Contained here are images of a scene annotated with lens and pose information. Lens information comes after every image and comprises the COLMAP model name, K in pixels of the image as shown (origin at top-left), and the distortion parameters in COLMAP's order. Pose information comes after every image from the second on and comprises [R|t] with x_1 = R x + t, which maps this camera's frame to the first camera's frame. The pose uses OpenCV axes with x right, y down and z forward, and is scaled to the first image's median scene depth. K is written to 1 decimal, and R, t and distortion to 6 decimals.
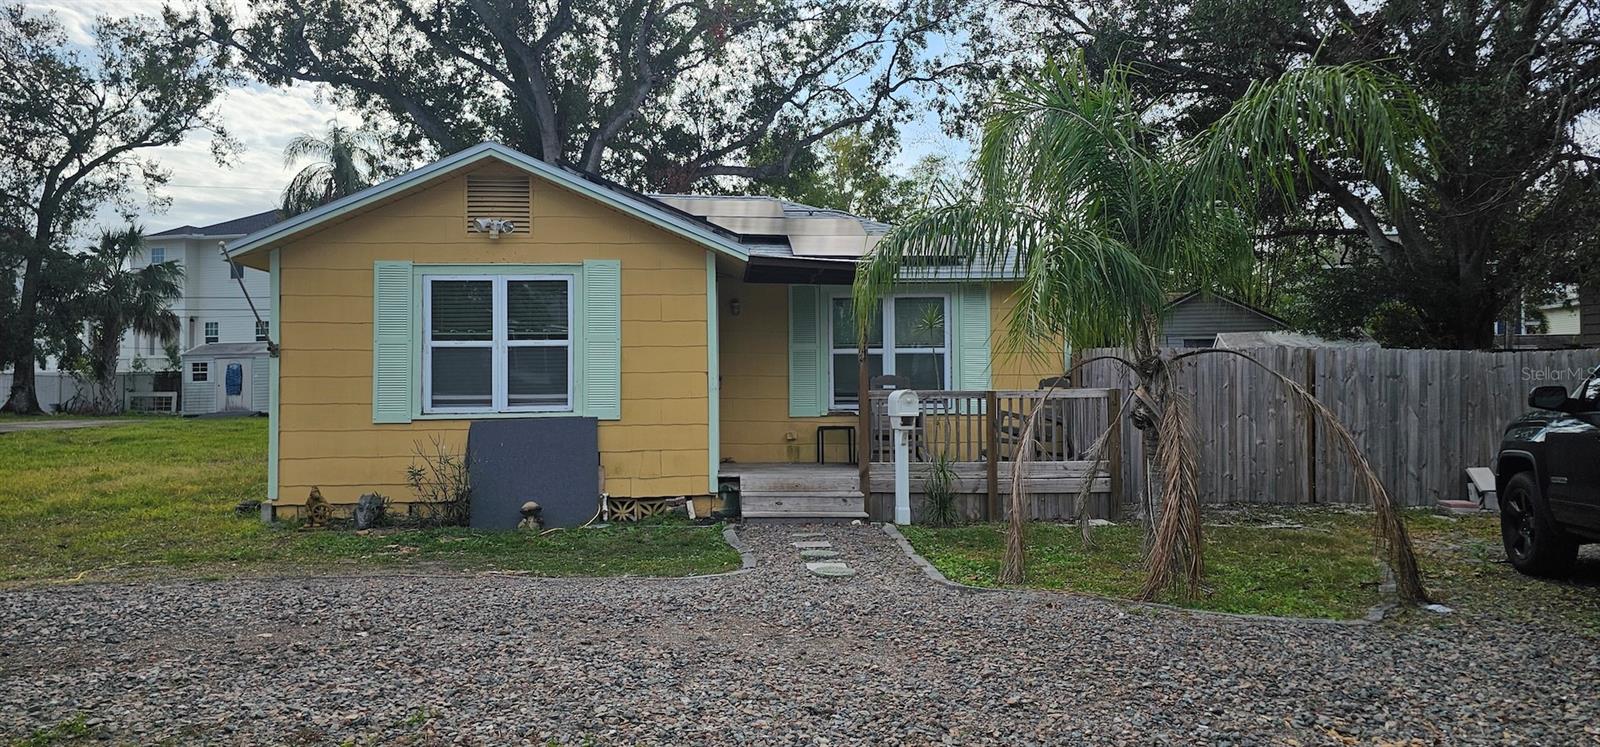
lens RADIAL K [[1090.9, 0, 804.9], [0, 1090.9, 367.2], [0, 0, 1]] dist [0.058710, -0.054147]
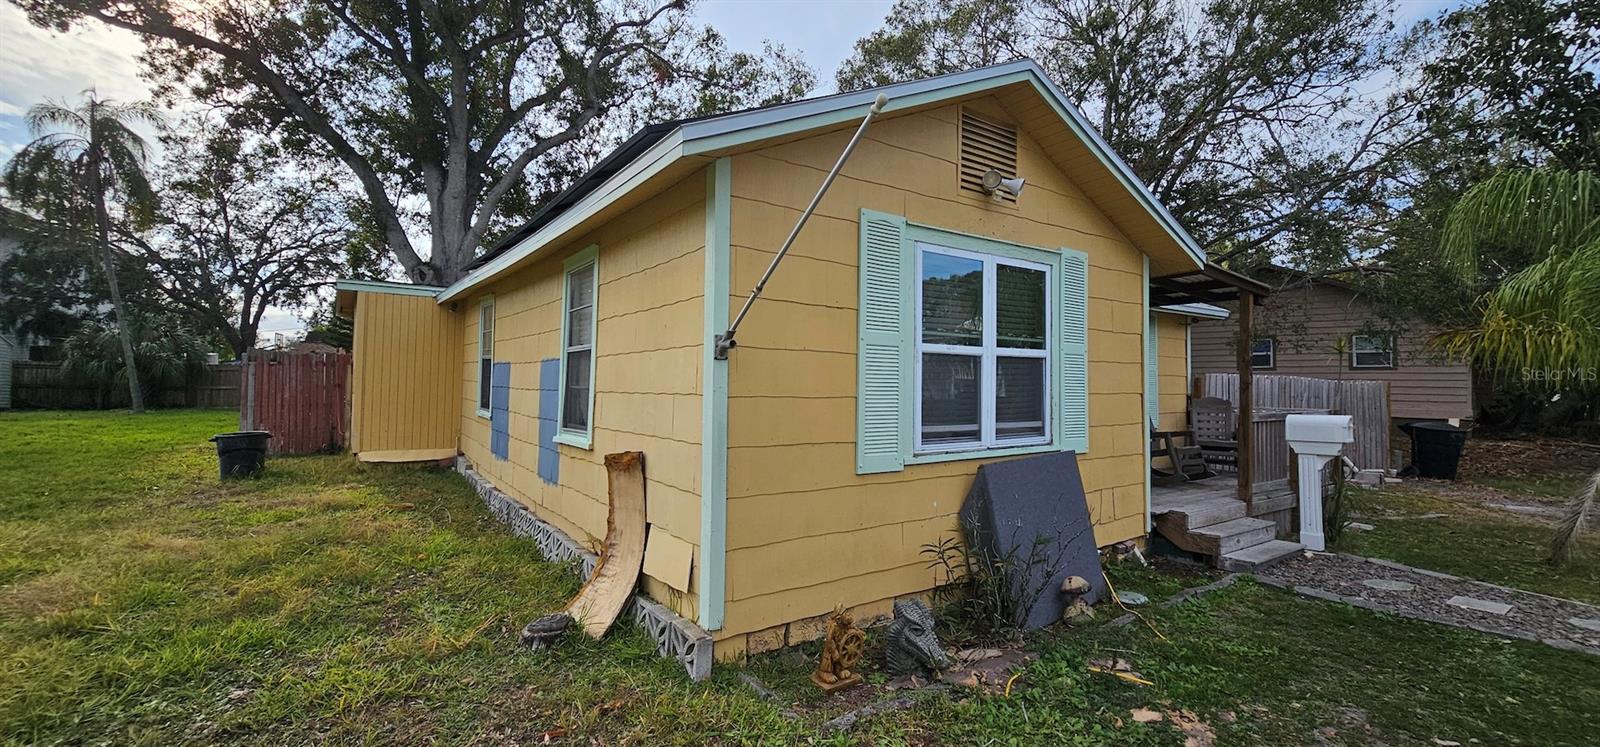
lens RADIAL K [[662.2, 0, 801.4], [0, 662.2, 367.6], [0, 0, 1]] dist [-0.001362, -0.000339]
pose [[0.858193, 0.028386, 0.512543, -0.594396], [-0.024509, 0.999597, -0.014323, -0.001918], [-0.512743, -0.000270, 0.858542, 0.687144]]
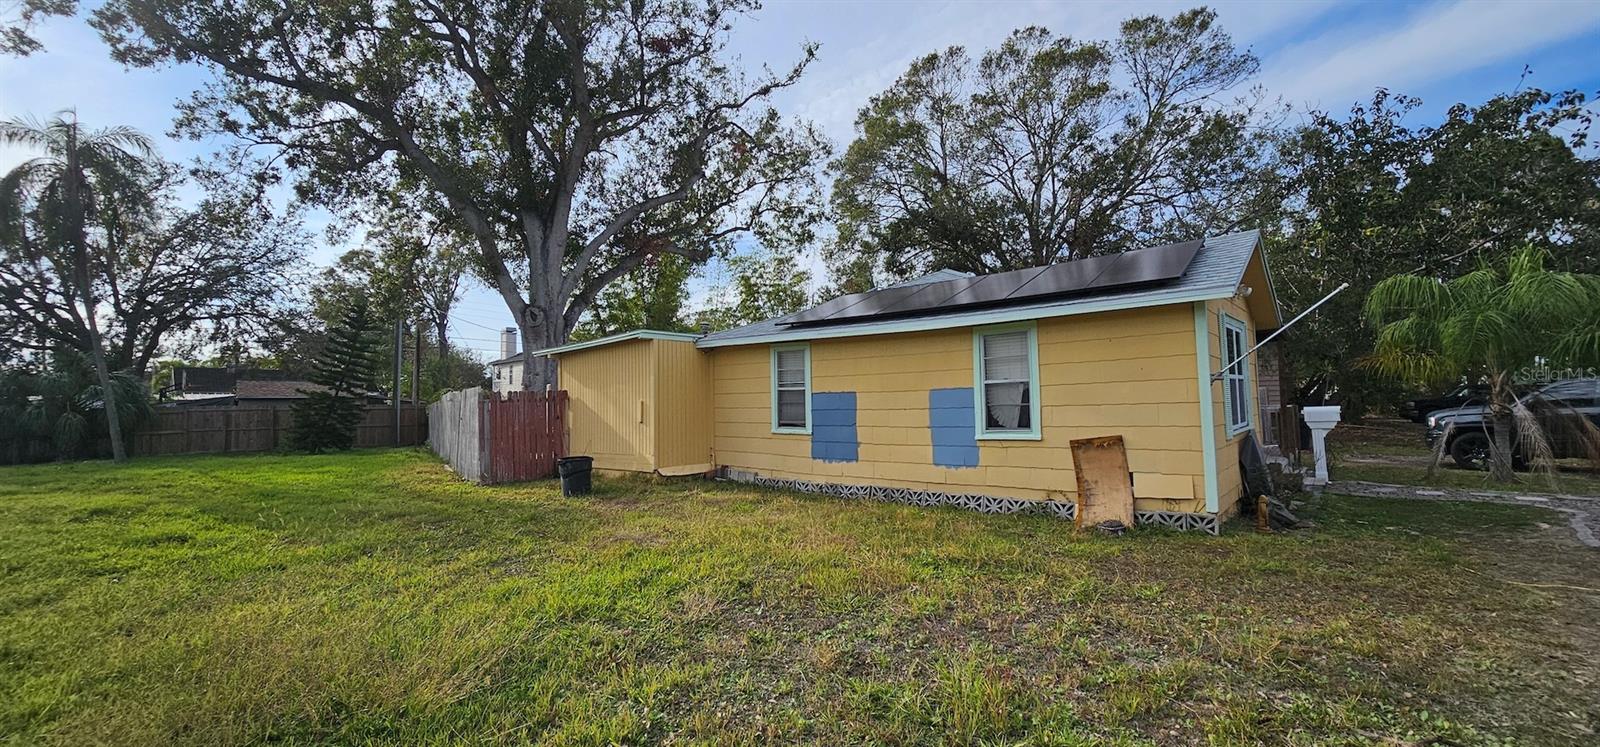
lens RADIAL K [[652.2, 0, 802.4], [0, 652.2, 367.1], [0, 0, 1]] dist [-0.000119, -0.000287]
pose [[0.702136, 0.023944, 0.711641, -1.224216], [0.011700, 0.998912, -0.045154, -0.004600], [-0.711947, 0.040031, 0.701091, 0.801963]]
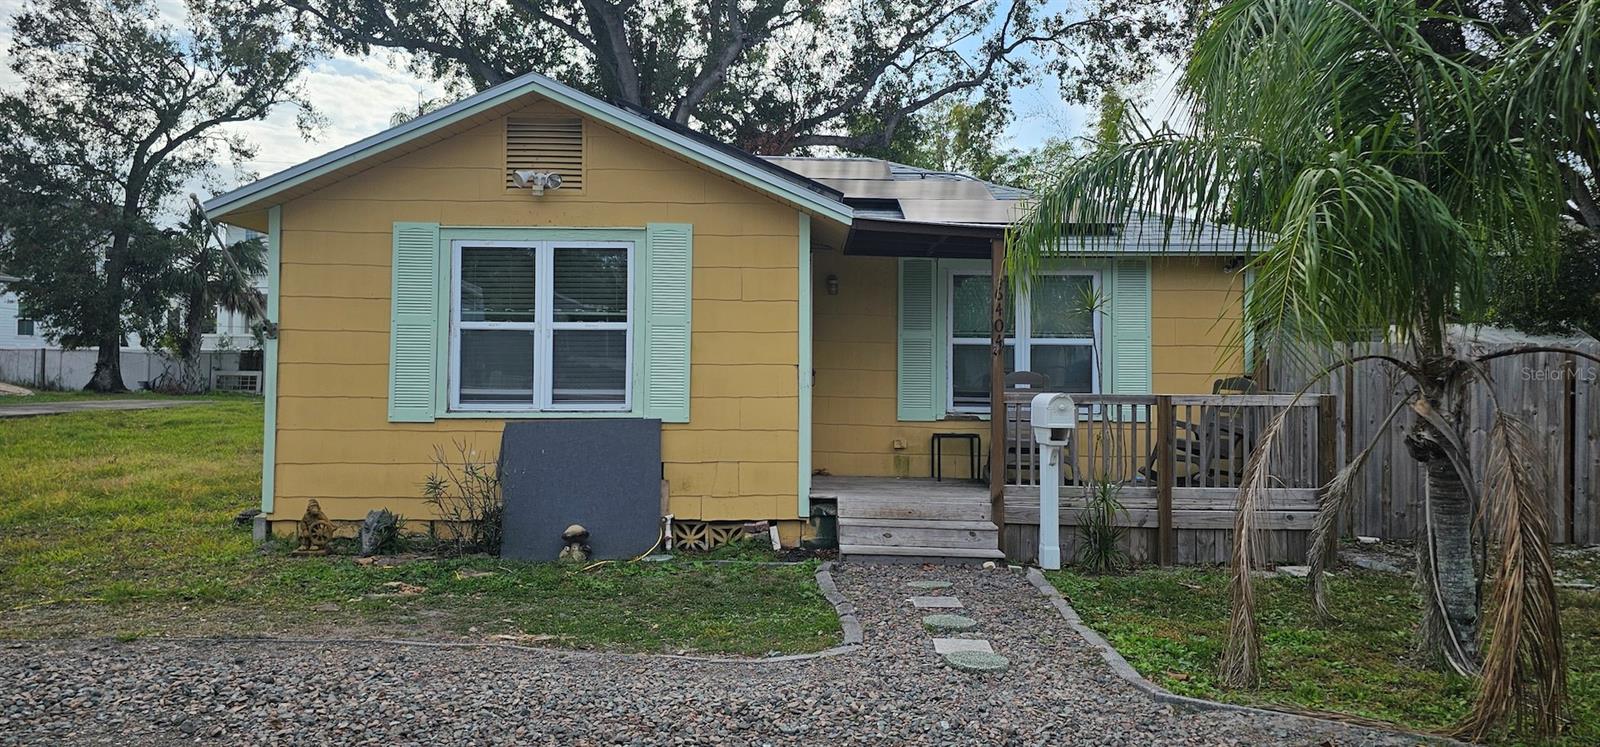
lens RADIAL K [[1083.8, 0, 814.1], [0, 1083.8, 353.5], [0, 0, 1]] dist [0.061608, -0.057028]
pose [[0.997142, 0.014997, -0.074053, -0.019611], [-0.014994, 0.999887, 0.000598, -0.004533], [0.074053, 0.000514, 0.997254, 0.212953]]
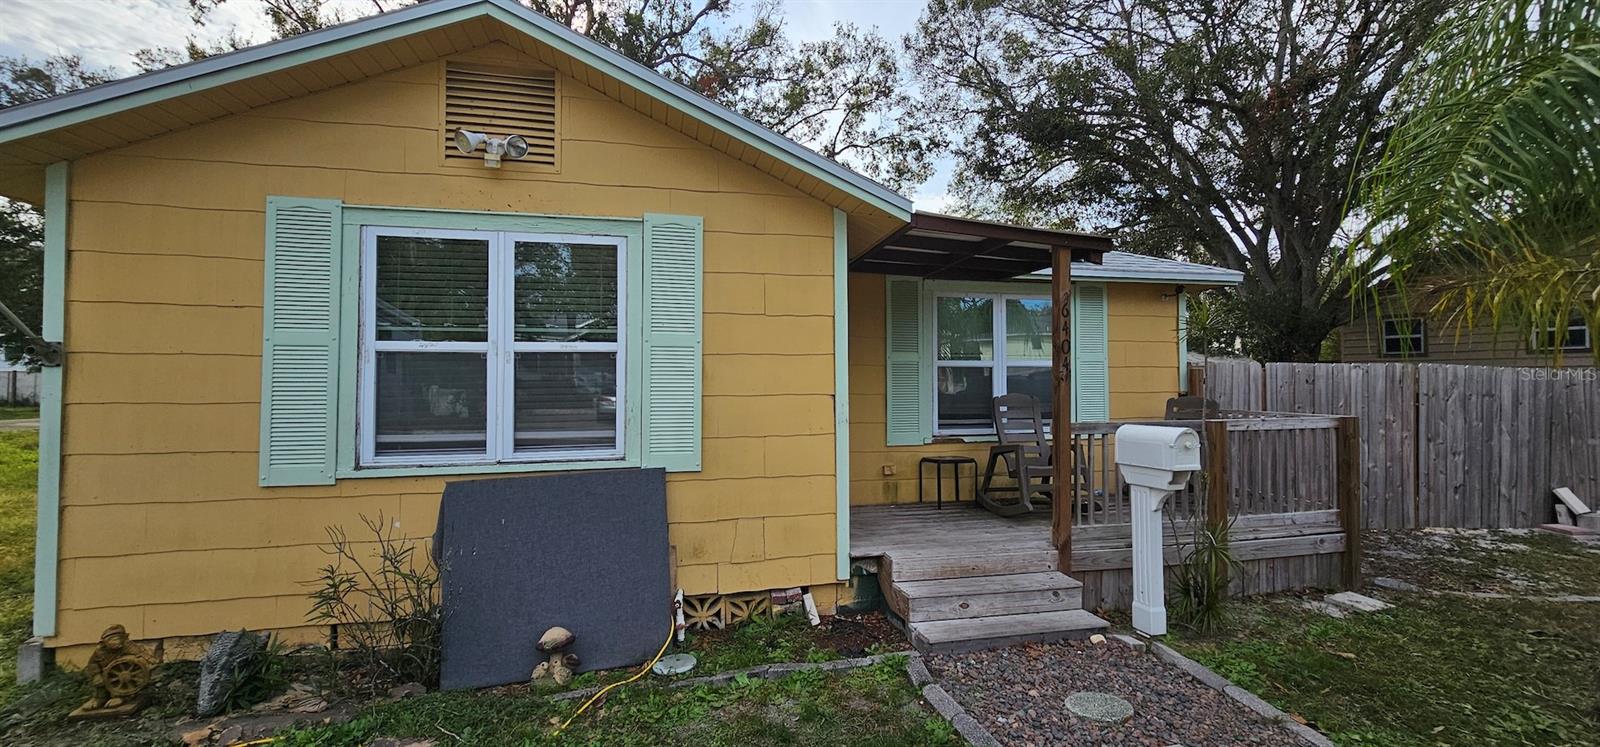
lens RADIAL K [[652.2, 0, 802.4], [0, 652.2, 367.1], [0, 0, 1]] dist [-0.000119, -0.000287]
pose [[0.988062, 0.008032, 0.153847, -0.168907], [-0.007402, 0.999962, -0.004665, -0.009983], [-0.153879, 0.003470, 0.988084, 0.617854]]
